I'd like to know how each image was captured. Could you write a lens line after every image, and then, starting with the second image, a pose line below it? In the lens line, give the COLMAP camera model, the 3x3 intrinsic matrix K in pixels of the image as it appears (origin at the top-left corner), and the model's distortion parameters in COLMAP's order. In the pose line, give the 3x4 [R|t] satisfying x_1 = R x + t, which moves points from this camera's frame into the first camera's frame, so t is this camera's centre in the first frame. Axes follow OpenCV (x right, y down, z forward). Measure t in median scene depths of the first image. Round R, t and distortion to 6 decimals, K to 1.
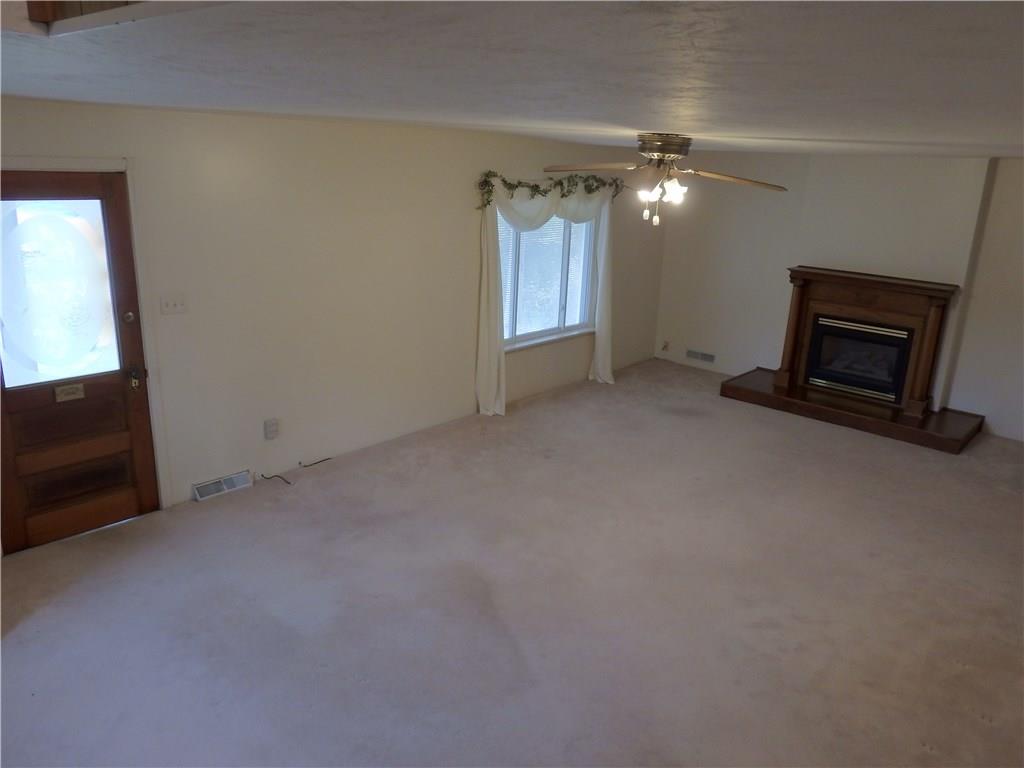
lens RADIAL K [[765.6, 0, 512.0], [0, 765.6, 384.0], [0, 0, 1]] dist [0.005902, 0.001768]
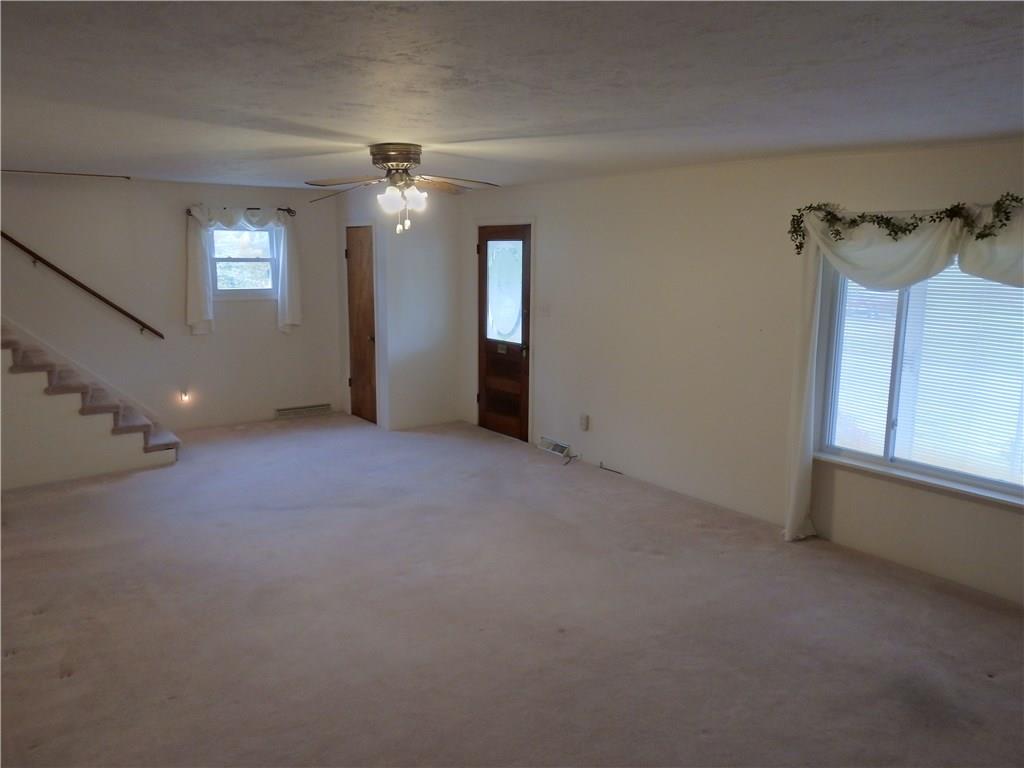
lens RADIAL K [[765.6, 0, 512.0], [0, 765.6, 384.0], [0, 0, 1]] dist [0.005902, 0.001768]
pose [[-0.201652, 0.123957, -0.971582, 0.756539], [-0.292953, 0.938917, 0.180592, -0.158100], [0.934620, 0.321045, -0.153021, 0.875119]]
